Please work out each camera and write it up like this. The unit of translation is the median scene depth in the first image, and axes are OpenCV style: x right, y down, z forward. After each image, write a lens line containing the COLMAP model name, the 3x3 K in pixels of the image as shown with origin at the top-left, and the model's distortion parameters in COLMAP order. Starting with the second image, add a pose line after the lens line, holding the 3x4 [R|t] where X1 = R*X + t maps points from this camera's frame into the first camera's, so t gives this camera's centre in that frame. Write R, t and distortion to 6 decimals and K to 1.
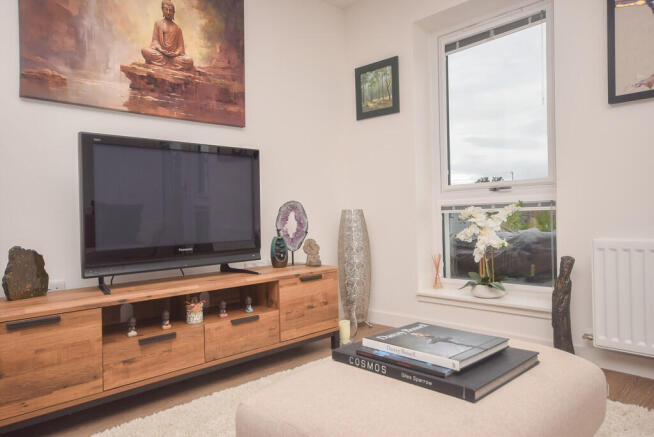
lens RADIAL K [[449.9, 0, 323.9], [0, 449.9, 217.9], [0, 0, 1]] dist [0.022346, 0.002879]
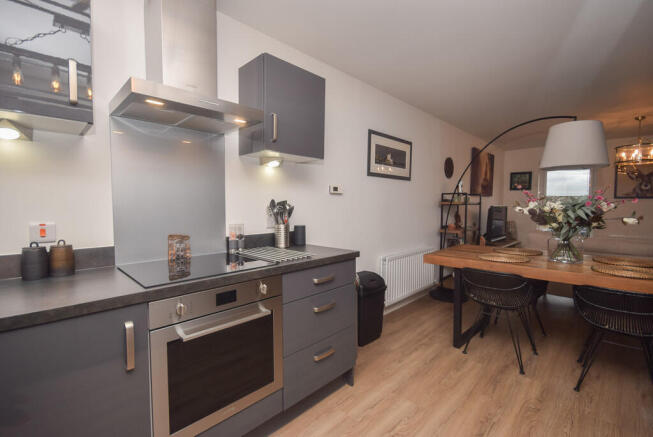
lens RADIAL K [[292.0, 0, 323.4], [0, 292.0, 217.3], [0, 0, 1]] dist [0.015438, -0.014206]
pose [[0.999585, 0.027424, 0.008773, -1.446539], [-0.027748, 0.998843, 0.039278, -0.103757], [-0.007686, -0.039505, 0.999190, -1.124810]]
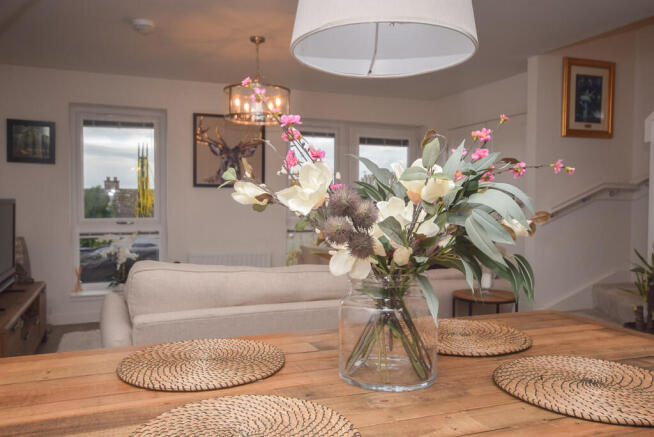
lens RADIAL K [[536.7, 0, 327.0], [0, 536.7, 218.5], [0, 0, 1]] dist [-0.003159, 0.049932]
pose [[0.386114, 0.002541, 0.922448, -1.161660], [-0.007650, 0.999971, 0.000447, -0.092031], [-0.922419, -0.007229, 0.386122, -0.423540]]
